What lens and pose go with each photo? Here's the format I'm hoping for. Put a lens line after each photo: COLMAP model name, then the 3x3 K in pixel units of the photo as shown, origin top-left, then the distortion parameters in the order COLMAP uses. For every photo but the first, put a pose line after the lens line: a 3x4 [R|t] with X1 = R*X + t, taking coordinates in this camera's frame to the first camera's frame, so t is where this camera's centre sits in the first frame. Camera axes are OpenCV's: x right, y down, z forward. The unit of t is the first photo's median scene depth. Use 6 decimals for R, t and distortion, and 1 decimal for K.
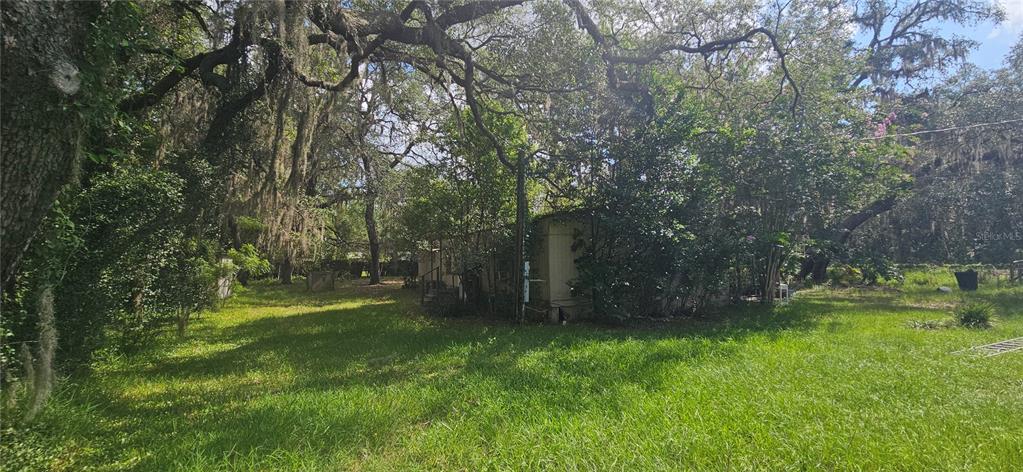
lens RADIAL K [[422.1, 0, 510.9], [0, 422.1, 233.5], [0, 0, 1]] dist [0.000972, 0.000101]
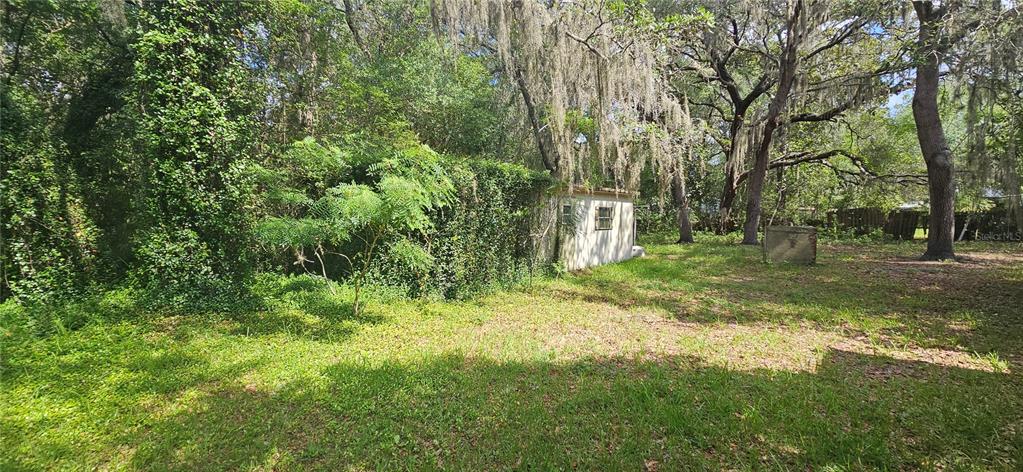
lens RADIAL K [[422.1, 0, 509.6], [0, 422.1, 229.7], [0, 0, 1]] dist [0.000972, 0.000101]
pose [[0.426284, 0.047280, -0.903353, -0.087845], [0.049418, 0.995925, 0.075444, 0.024944], [0.903238, -0.076802, 0.422210, 0.317226]]
